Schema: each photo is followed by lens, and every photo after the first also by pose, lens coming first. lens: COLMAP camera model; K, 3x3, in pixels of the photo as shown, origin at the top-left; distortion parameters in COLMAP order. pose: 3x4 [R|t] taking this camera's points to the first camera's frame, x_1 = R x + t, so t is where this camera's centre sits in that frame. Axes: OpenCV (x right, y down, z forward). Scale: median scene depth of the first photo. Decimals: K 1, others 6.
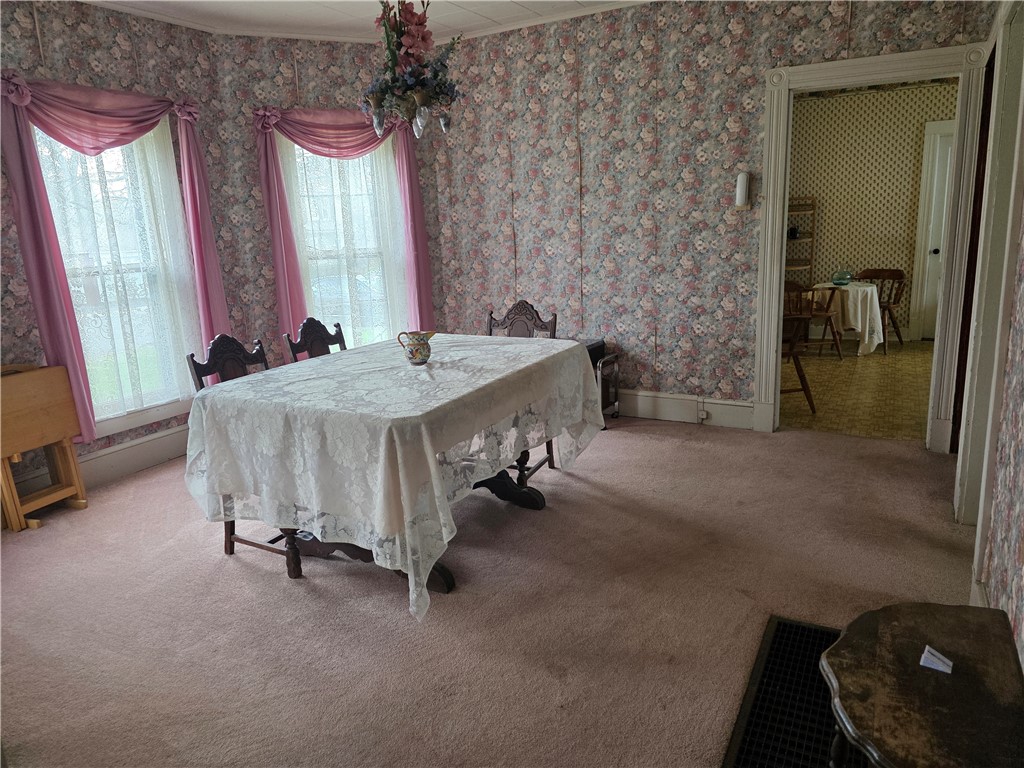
lens RADIAL K [[674.7, 0, 506.7], [0, 674.7, 380.2], [0, 0, 1]] dist [0.055532, -0.051816]
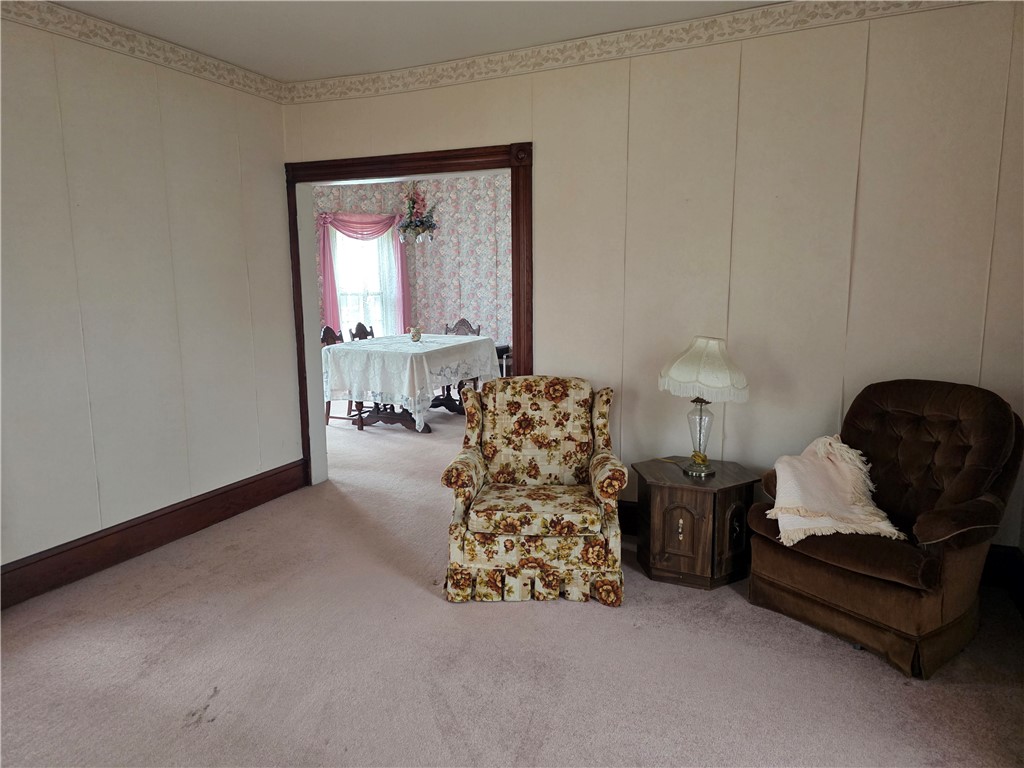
lens RADIAL K [[674.7, 0, 506.7], [0, 674.7, 380.2], [0, 0, 1]] dist [0.055532, -0.051816]
pose [[0.996356, 0.021608, 0.082508, -0.007520], [-0.015789, 0.997384, -0.070544, 0.167360], [-0.083817, 0.068984, 0.994090, -0.809093]]
